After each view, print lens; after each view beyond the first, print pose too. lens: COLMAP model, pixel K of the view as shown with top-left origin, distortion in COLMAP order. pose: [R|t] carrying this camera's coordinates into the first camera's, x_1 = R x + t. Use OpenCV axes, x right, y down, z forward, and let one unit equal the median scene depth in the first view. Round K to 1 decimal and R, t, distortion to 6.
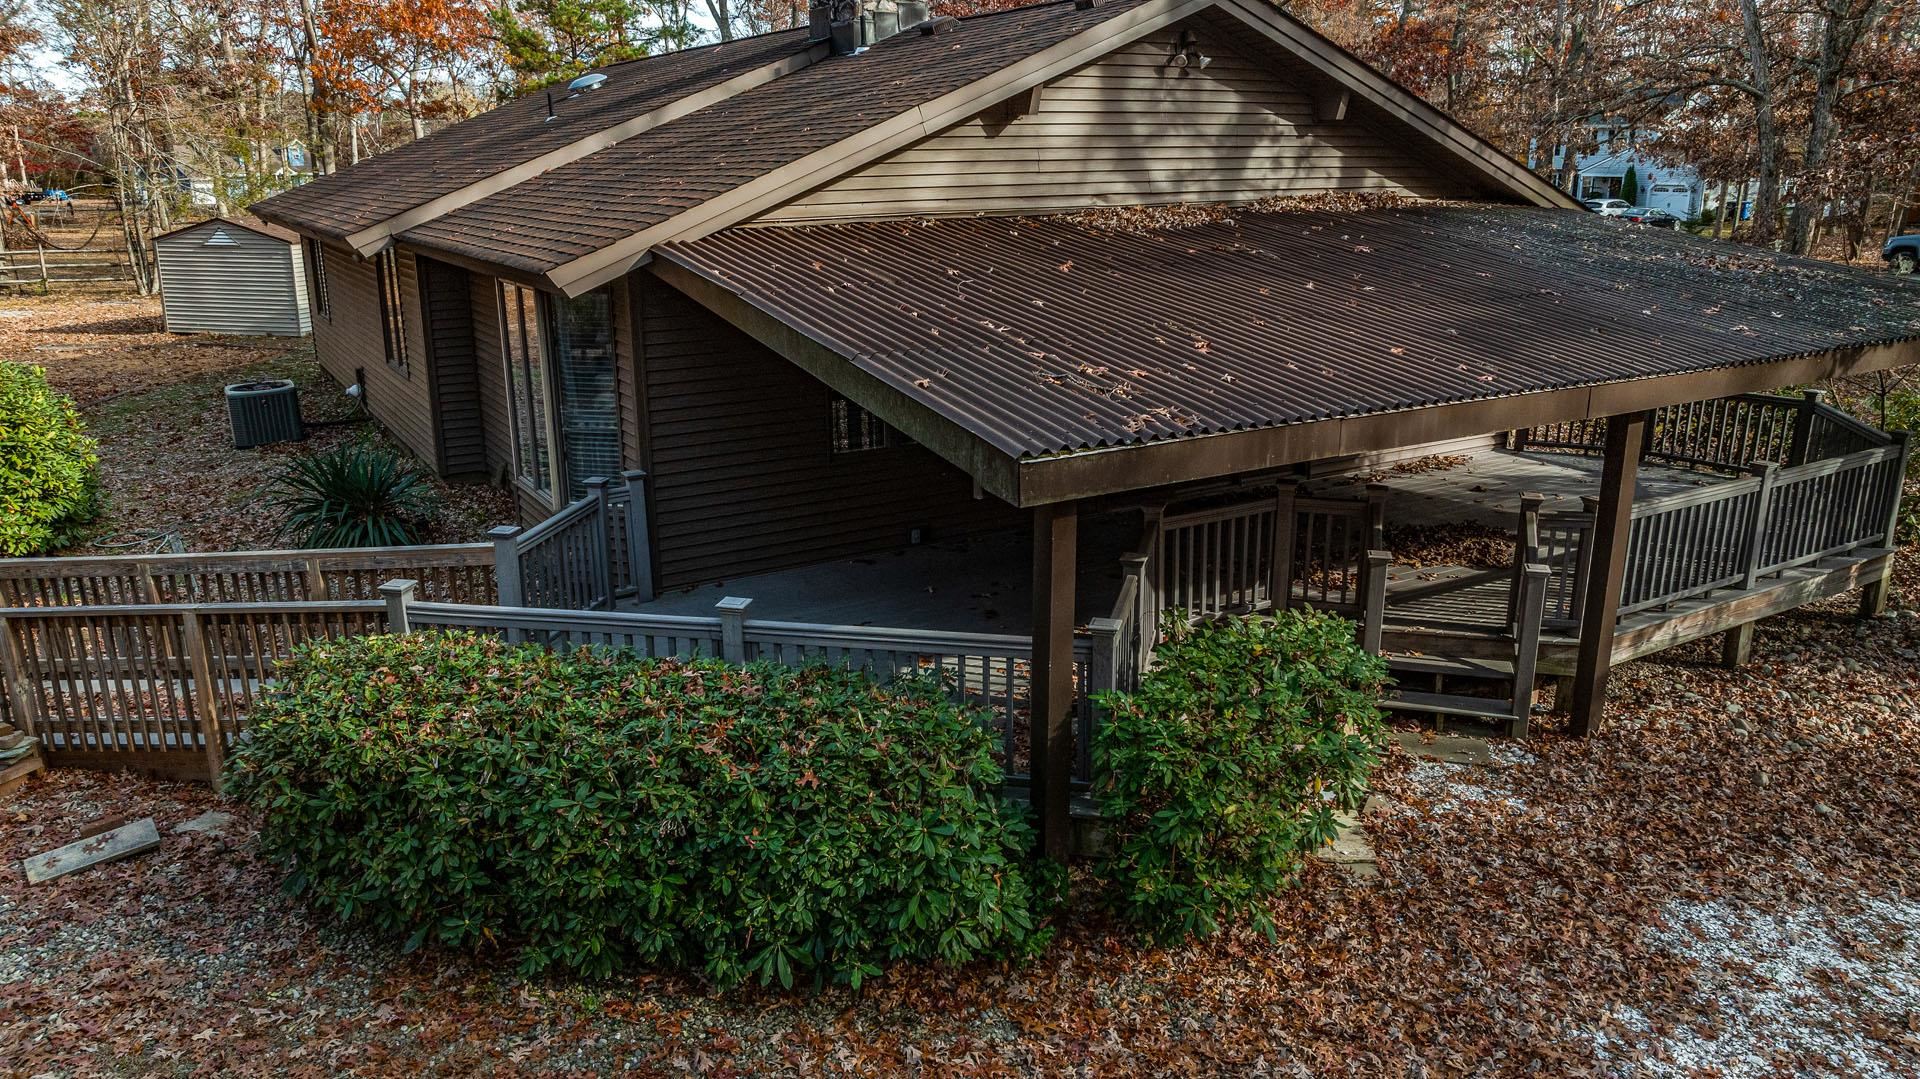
lens RADIAL K [[1351.1, 0, 968.0], [0, 1351.1, 537.2], [0, 0, 1]] dist [-0.023847, 0.005060]
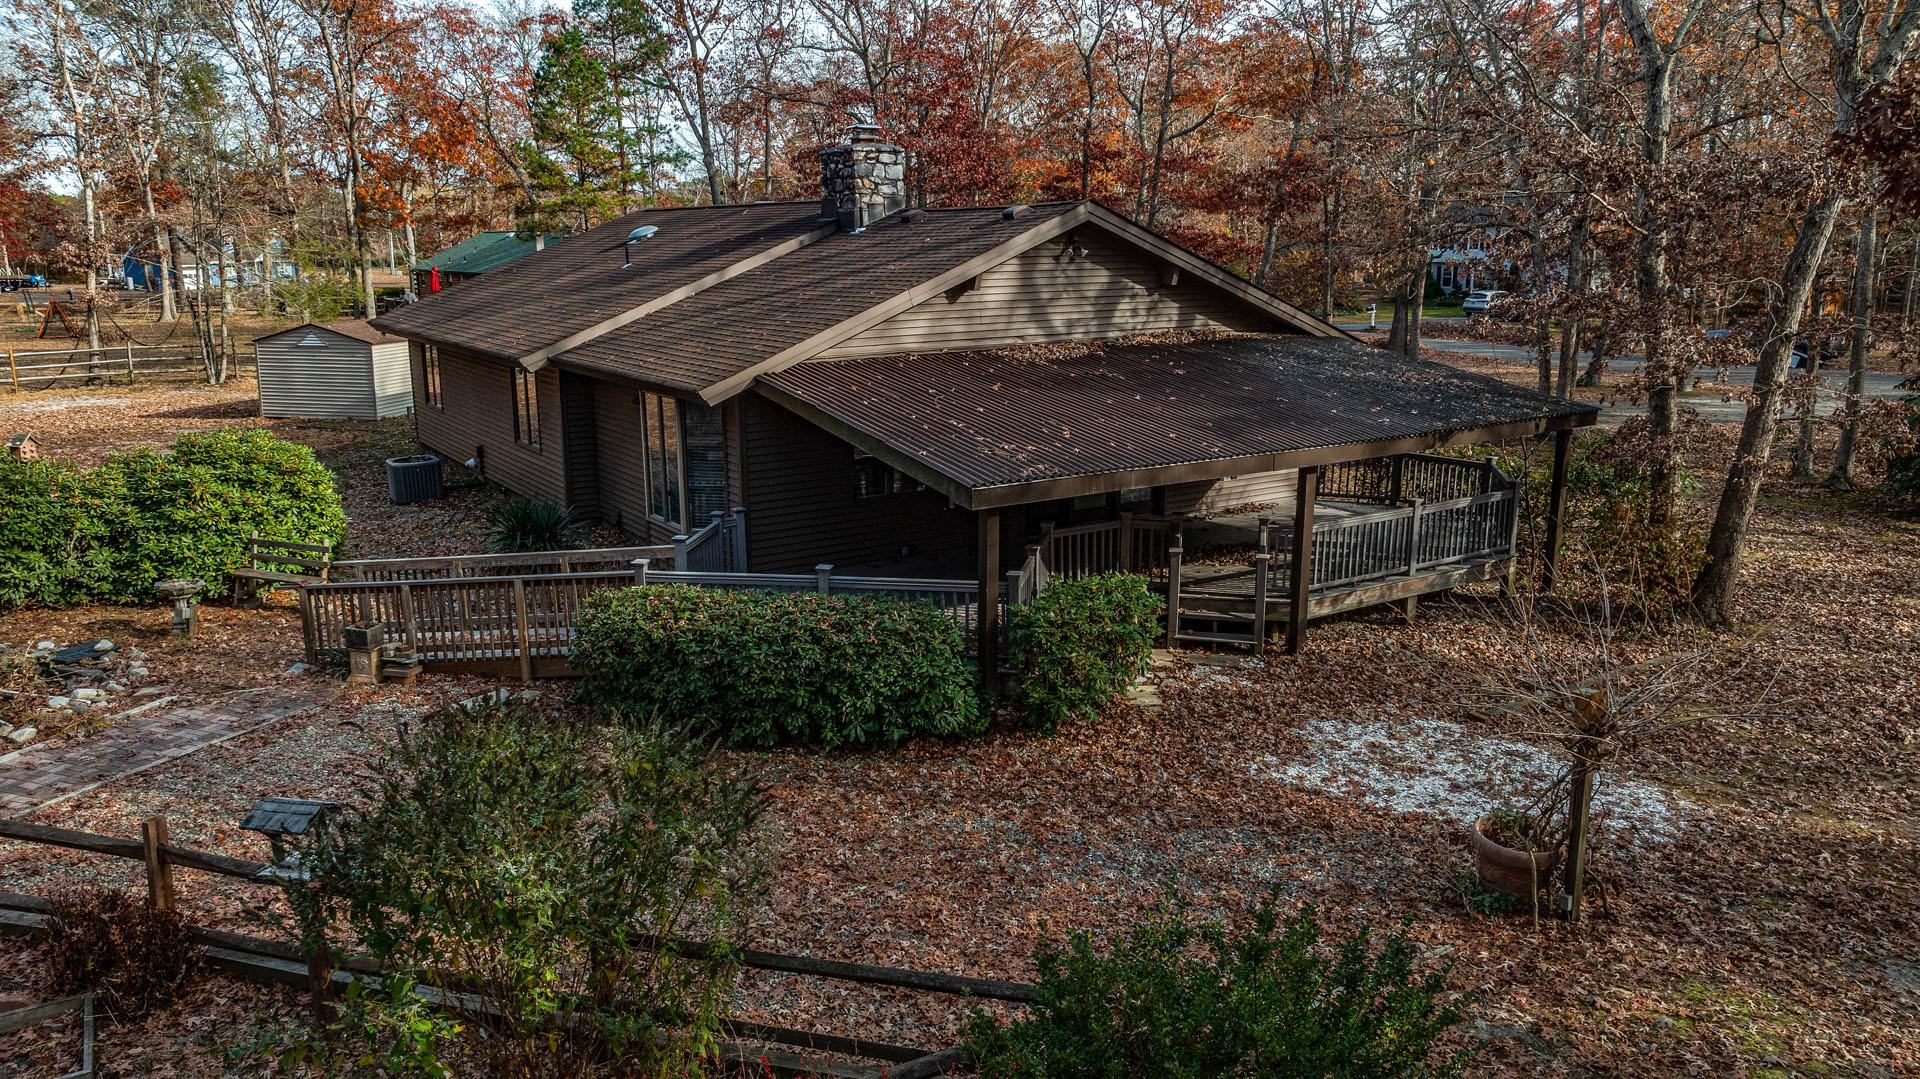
lens RADIAL K [[1351.1, 0, 956.9], [0, 1351.1, 540.0], [0, 0, 1]] dist [-0.023847, 0.005060]
pose [[0.999532, -0.006134, 0.029957, -0.031073], [0.007716, 0.998566, -0.052968, 0.086151], [-0.029589, 0.053174, 0.998147, -0.709875]]
